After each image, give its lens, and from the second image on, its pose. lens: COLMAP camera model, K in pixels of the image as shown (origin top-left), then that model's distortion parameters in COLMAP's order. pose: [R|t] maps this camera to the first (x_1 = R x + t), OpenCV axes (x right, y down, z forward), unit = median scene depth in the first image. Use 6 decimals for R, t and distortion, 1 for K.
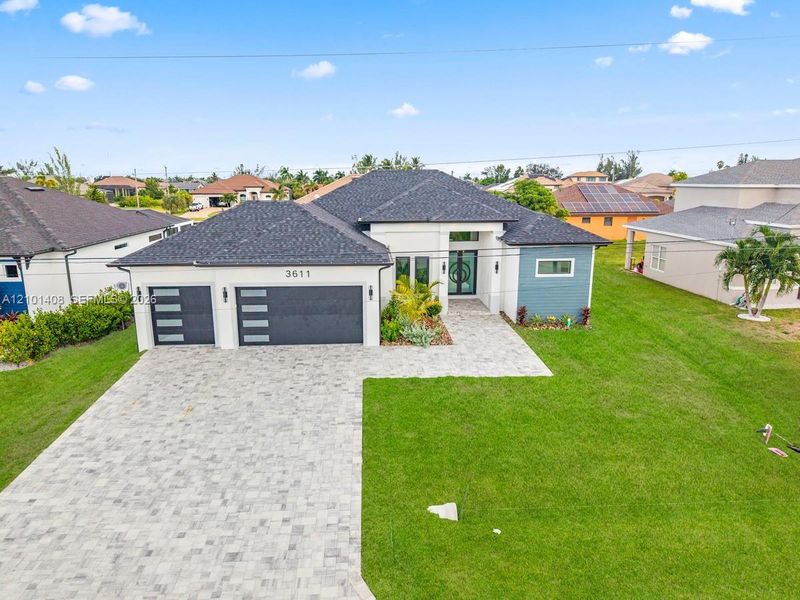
lens RADIAL K [[538.6, 0, 400.0], [0, 538.6, 300.0], [0, 0, 1]] dist [0.020916, -0.024222]
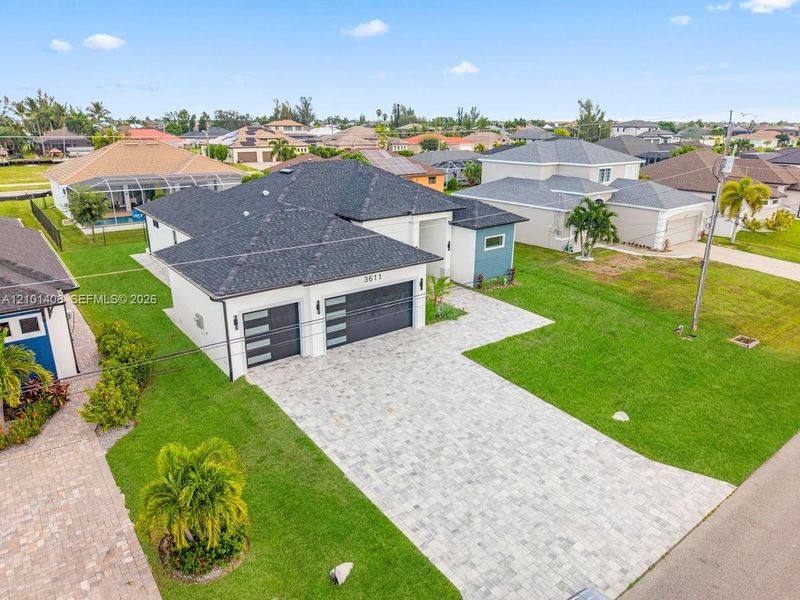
lens RADIAL K [[538.6, 0, 400.0], [0, 538.6, 300.0], [0, 0, 1]] dist [0.020916, -0.024222]
pose [[0.825817, -0.172044, 0.537053, -0.742508], [0.115756, 0.983763, 0.137152, -0.148212], [-0.551930, -0.051095, 0.832324, 0.020124]]
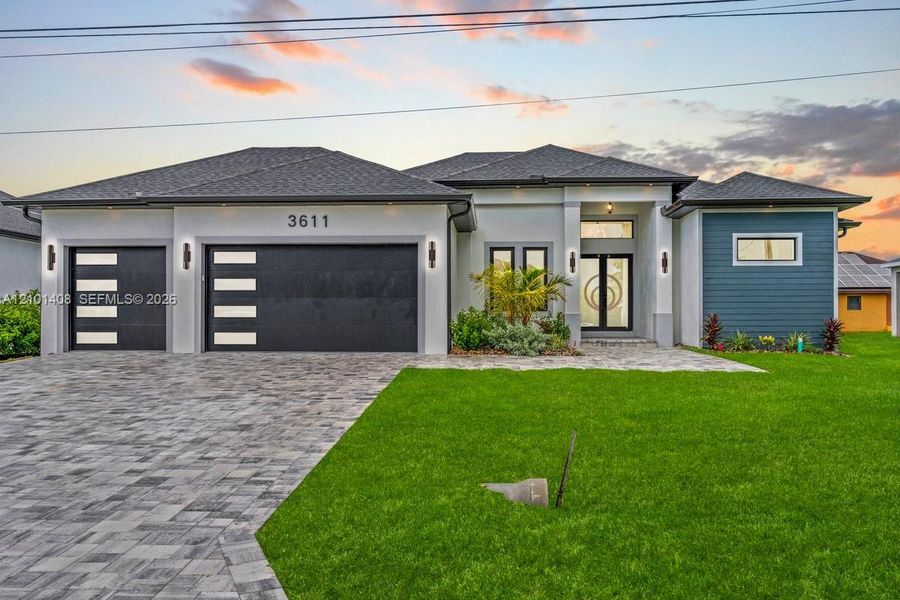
lens RADIAL K [[776.4, 0, 450.0], [0, 776.4, 300.0], [0, 0, 1]] dist [-0.025408, 0.001750]
pose [[0.993477, -0.001653, -0.114021, 0.056050], [-0.026653, 0.968834, -0.246273, 0.230476], [0.110874, 0.247706, 0.962470, 0.227591]]
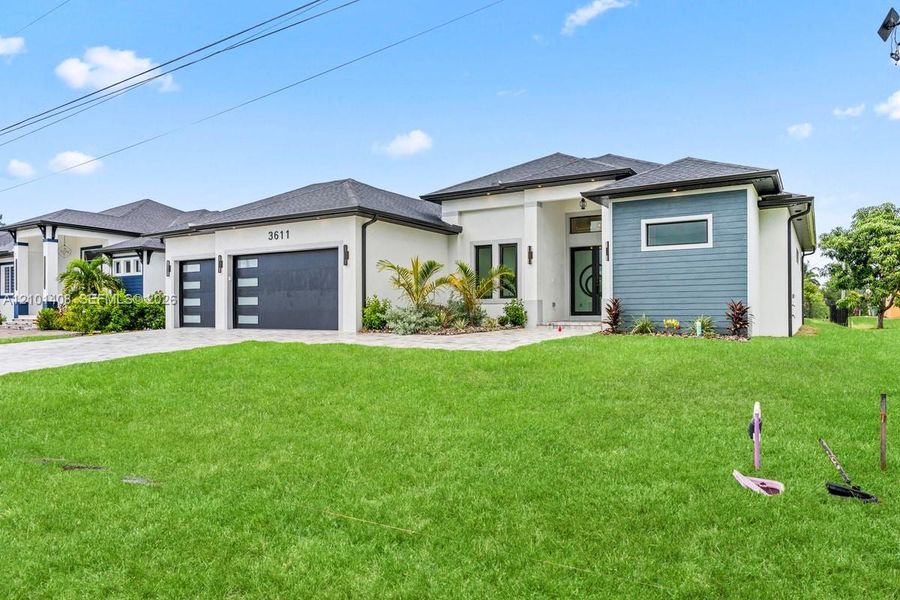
lens RADIAL K [[608.9, 0, 449.5], [0, 608.9, 306.5], [0, 0, 1]] dist [-0.043655, 0.055587]
pose [[0.817415, -0.006306, -0.576015, 0.529148], [-0.124792, 0.974256, -0.187757, 0.189675], [0.562370, 0.225357, 0.795584, 0.435053]]
